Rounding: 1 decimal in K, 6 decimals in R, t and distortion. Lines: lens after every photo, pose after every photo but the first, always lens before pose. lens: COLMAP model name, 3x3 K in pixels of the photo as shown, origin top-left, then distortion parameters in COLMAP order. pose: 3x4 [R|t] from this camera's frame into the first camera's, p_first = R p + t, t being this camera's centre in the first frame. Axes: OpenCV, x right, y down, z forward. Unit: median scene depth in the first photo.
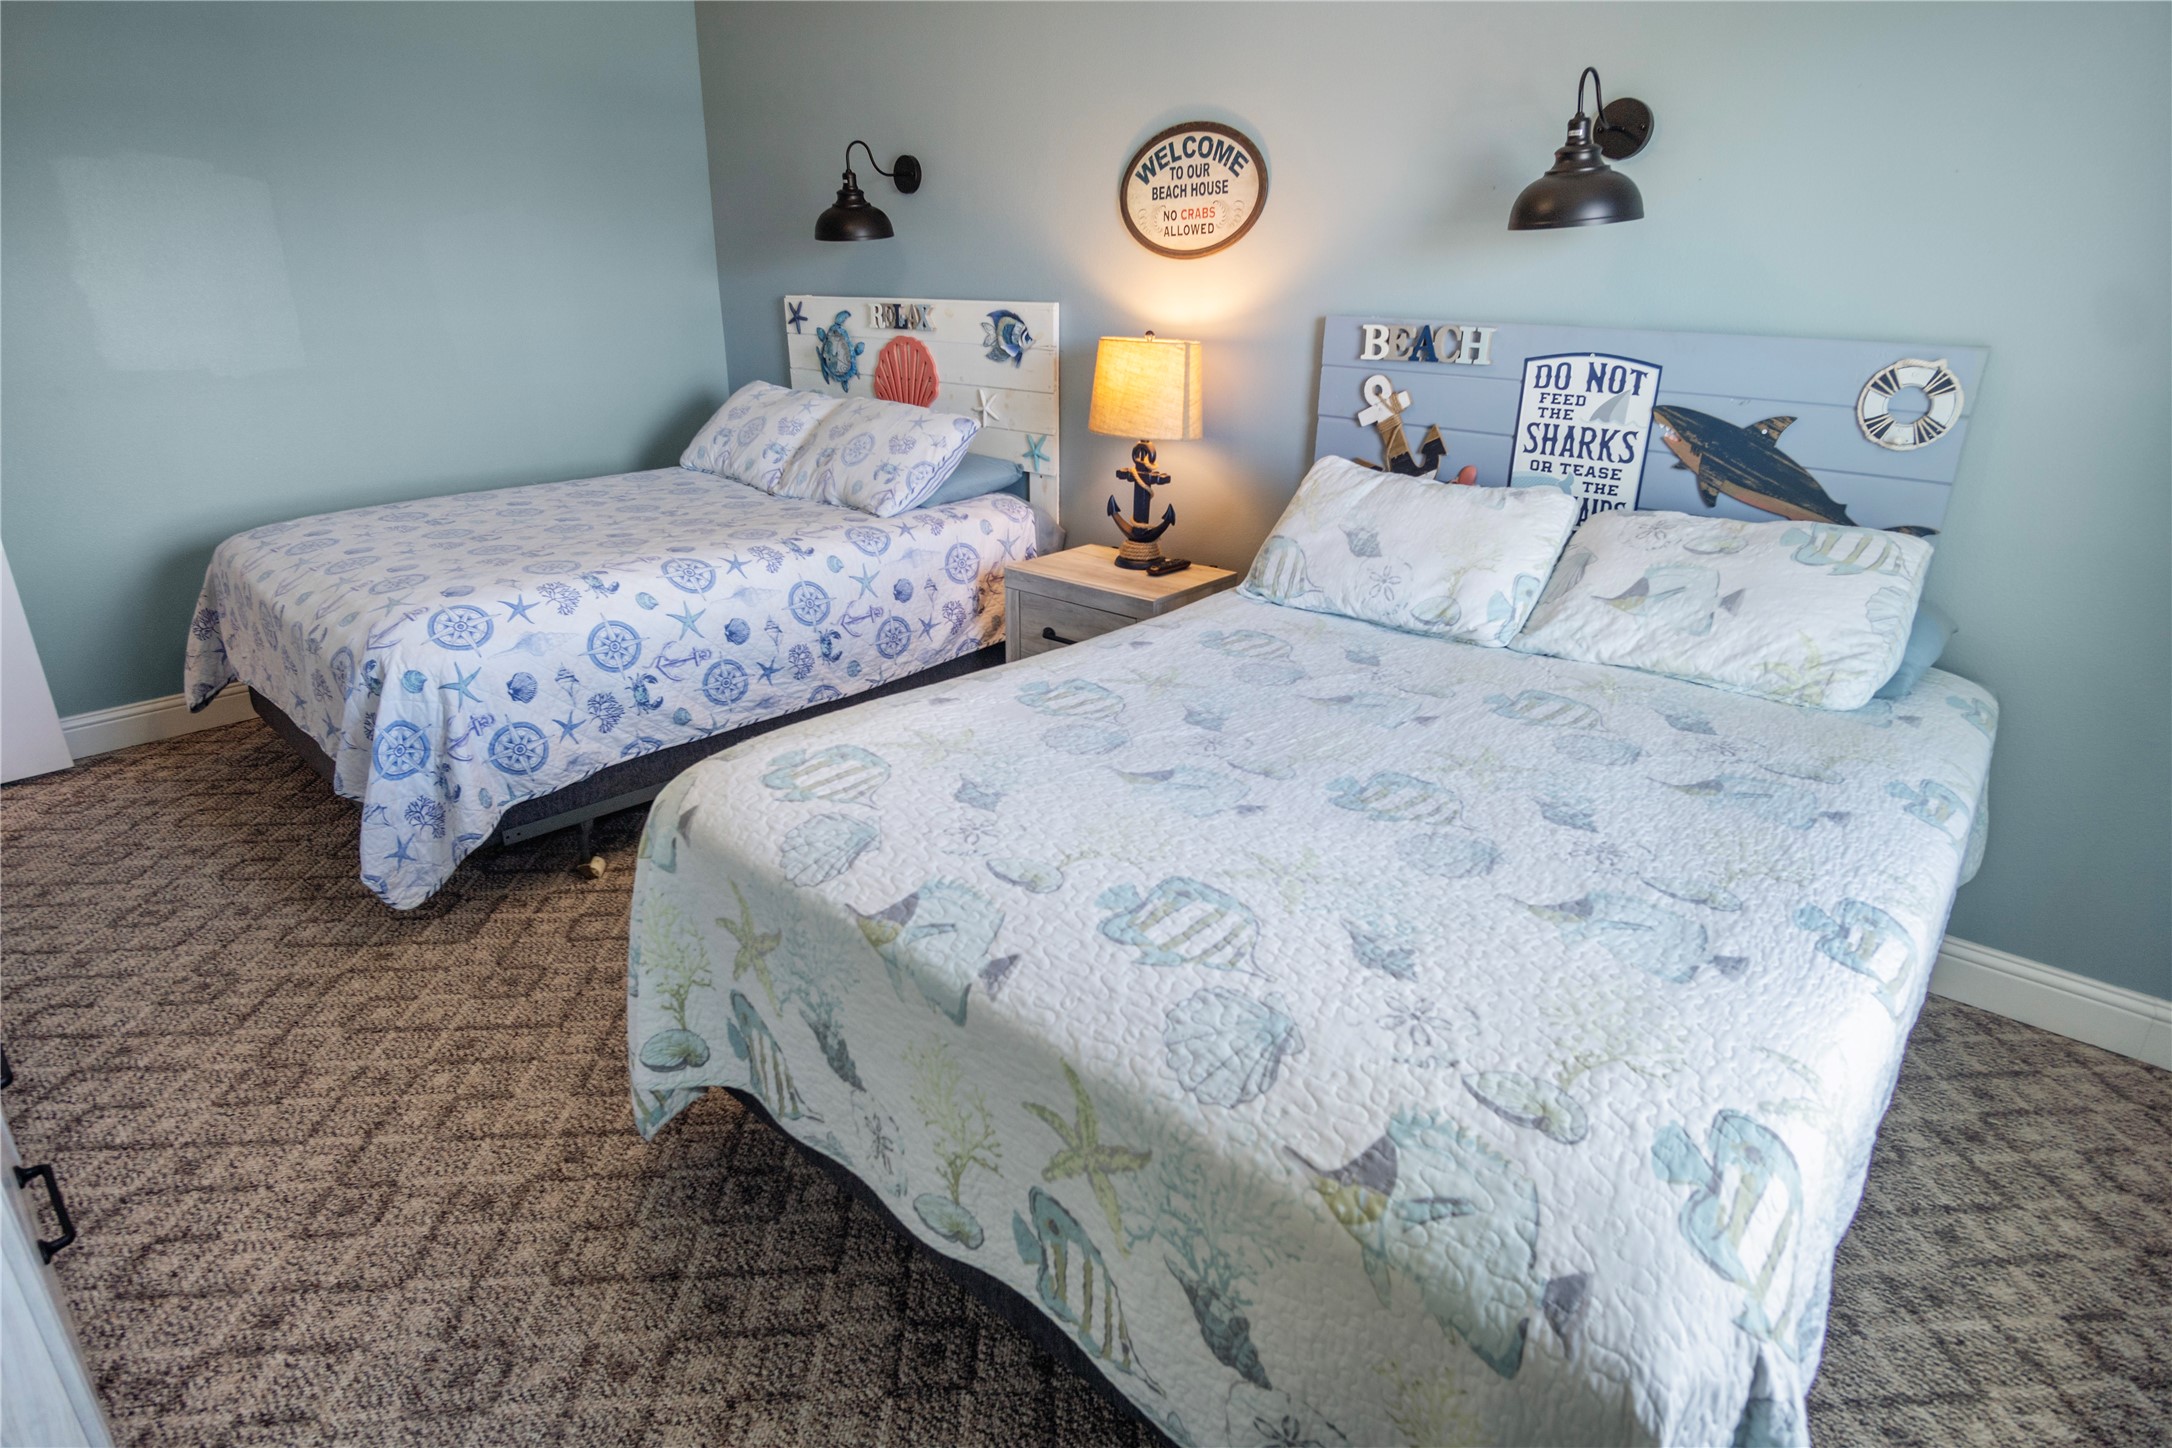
lens RADIAL K [[1150.5, 0, 1086.0], [0, 1150.5, 724.0], [0, 0, 1]] dist [-0.027467, 0.009415]
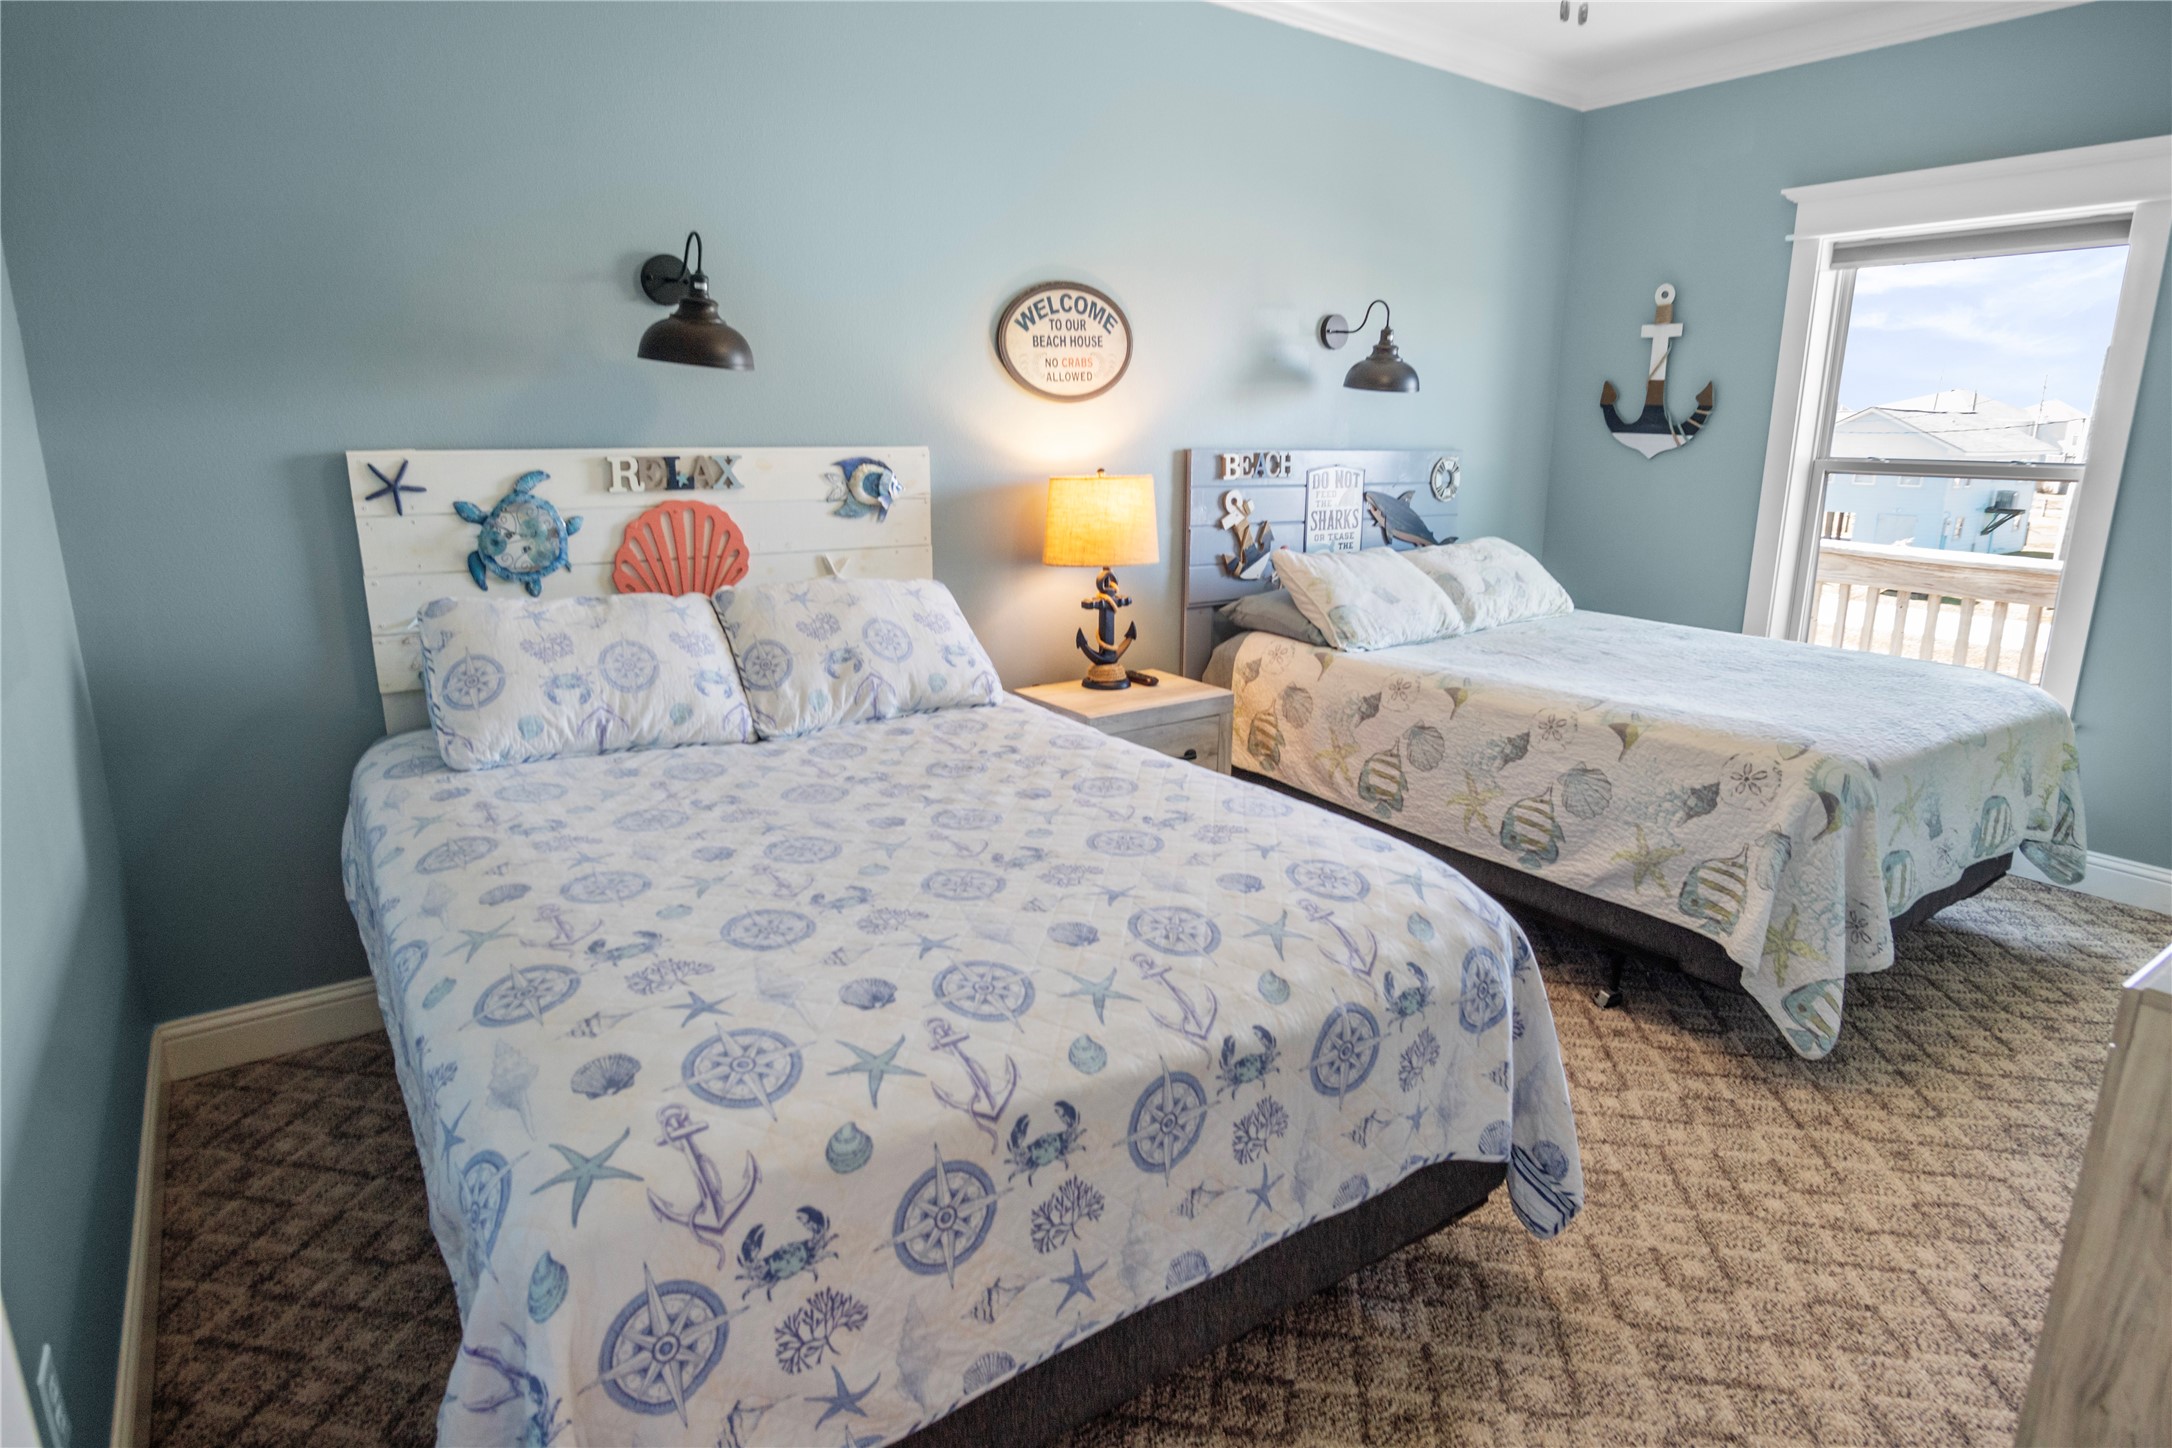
lens RADIAL K [[1196.2, 0, 1086.8], [0, 1196.2, 738.3], [0, 0, 1]] dist [-0.021106, 0.001417]
pose [[0.212458, -0.254820, 0.943360, -1.092995], [0.351613, 0.920672, 0.169503, -0.313250], [-0.911718, 0.295686, 0.285203, 0.791213]]
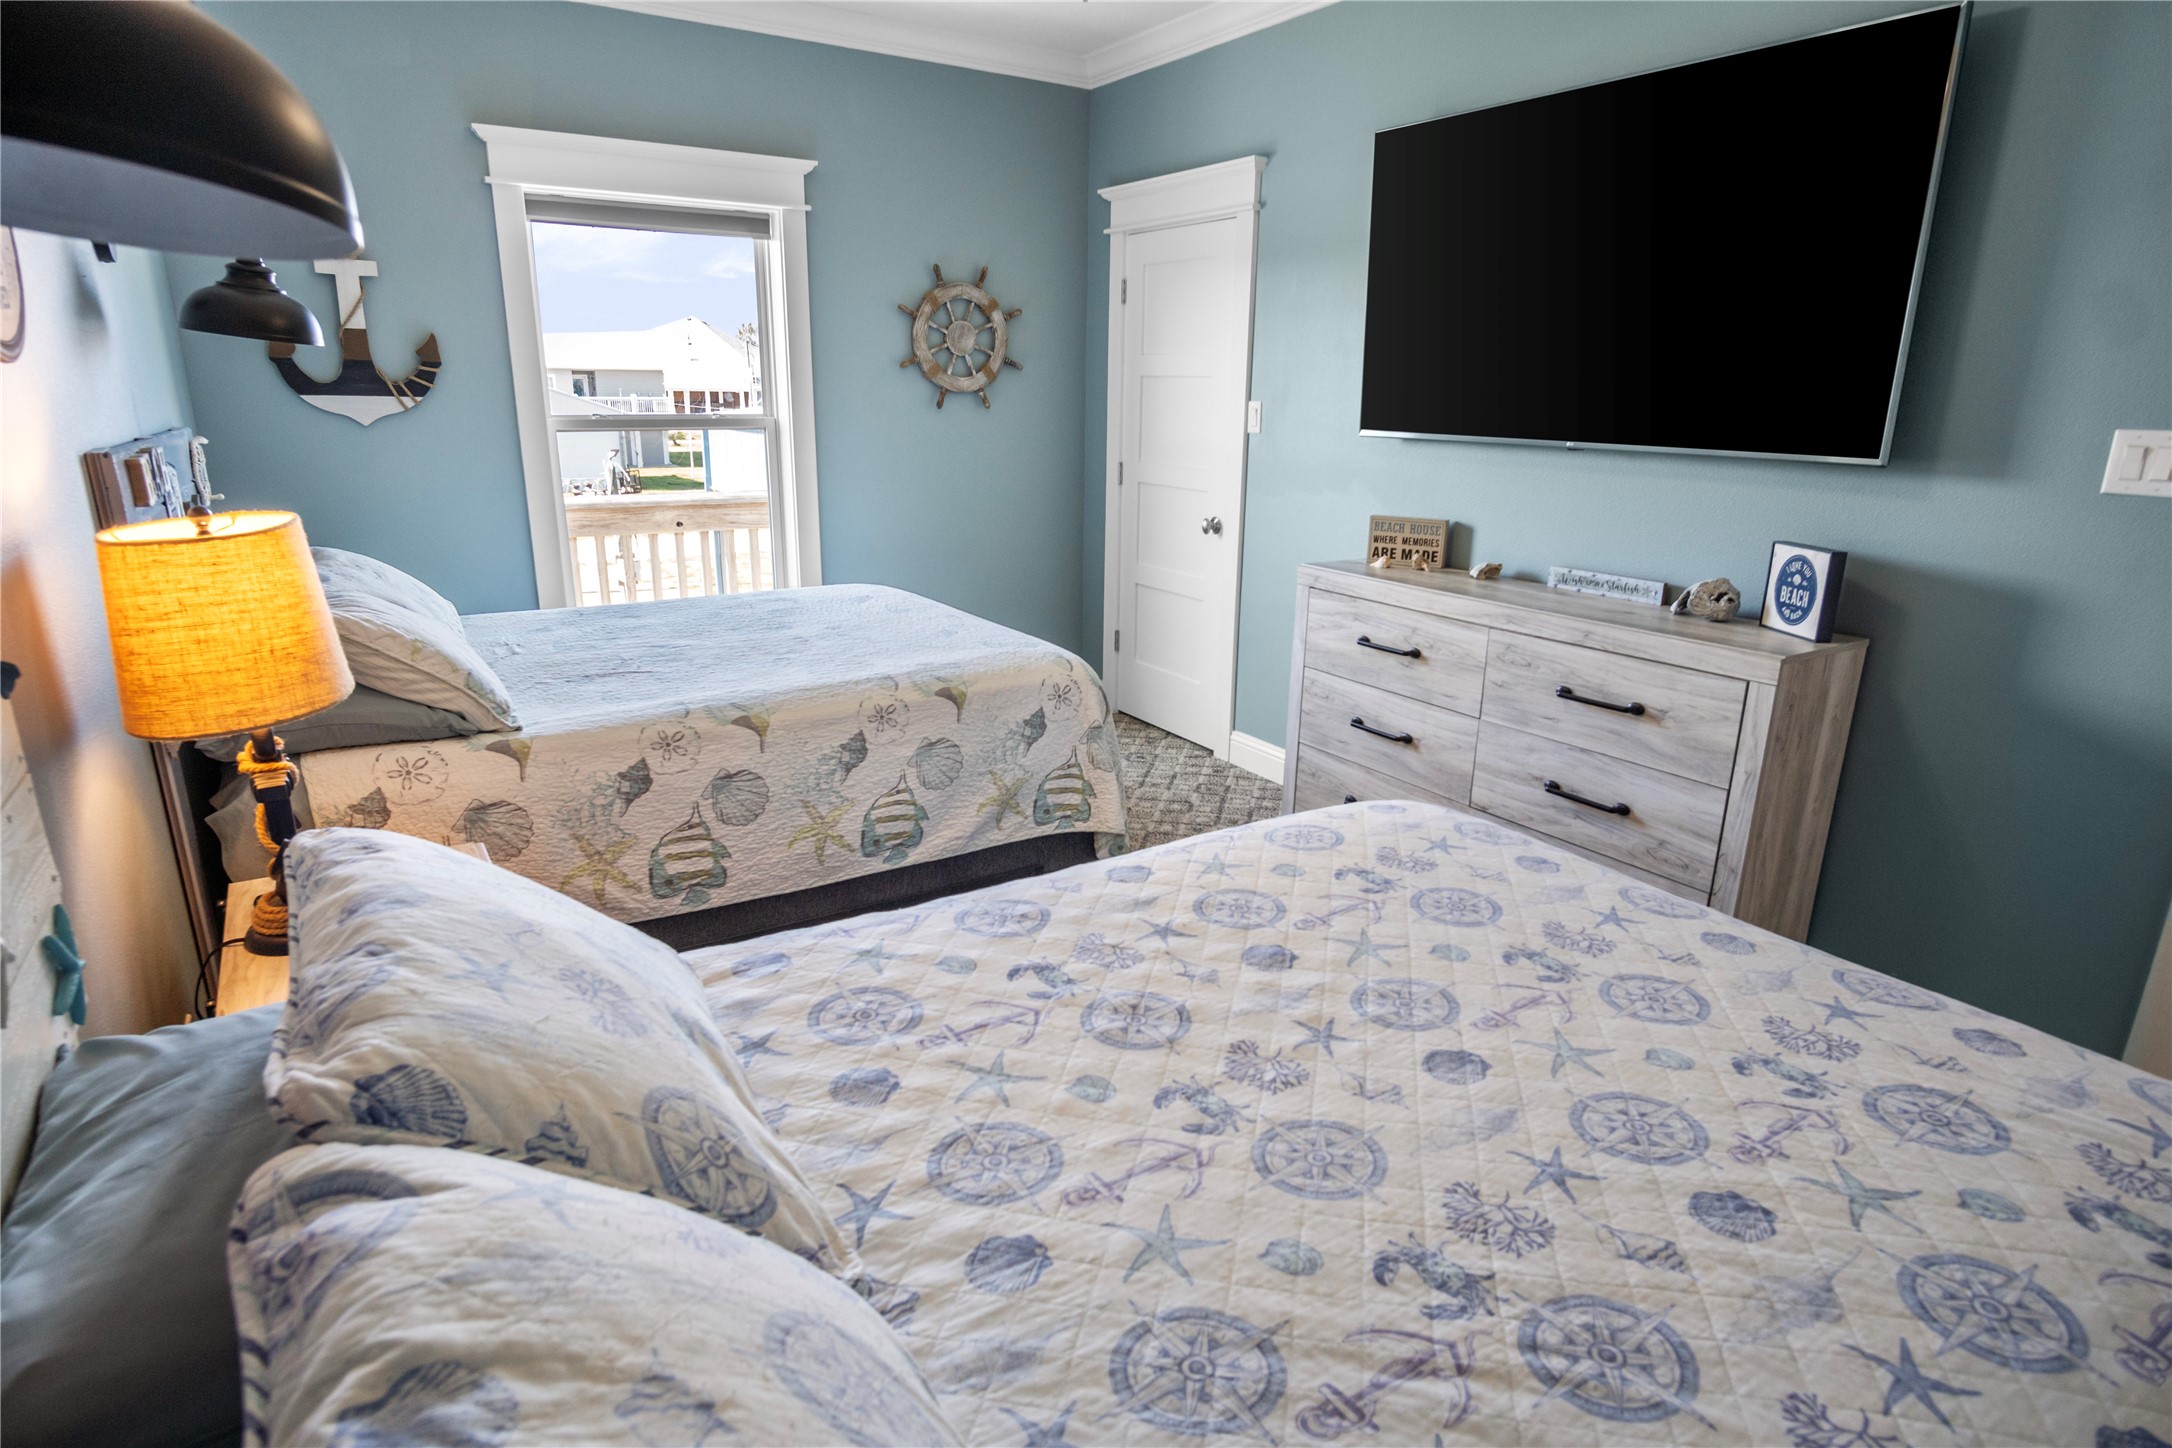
lens RADIAL K [[1150.5, 0, 1086.0], [0, 1150.5, 724.0], [0, 0, 1]] dist [-0.027467, 0.009415]
pose [[-0.966395, -0.096171, 0.238394, -0.455518], [0.070430, 0.792838, 0.605349, -0.552421], [-0.247225, 0.601796, -0.759422, 1.369679]]
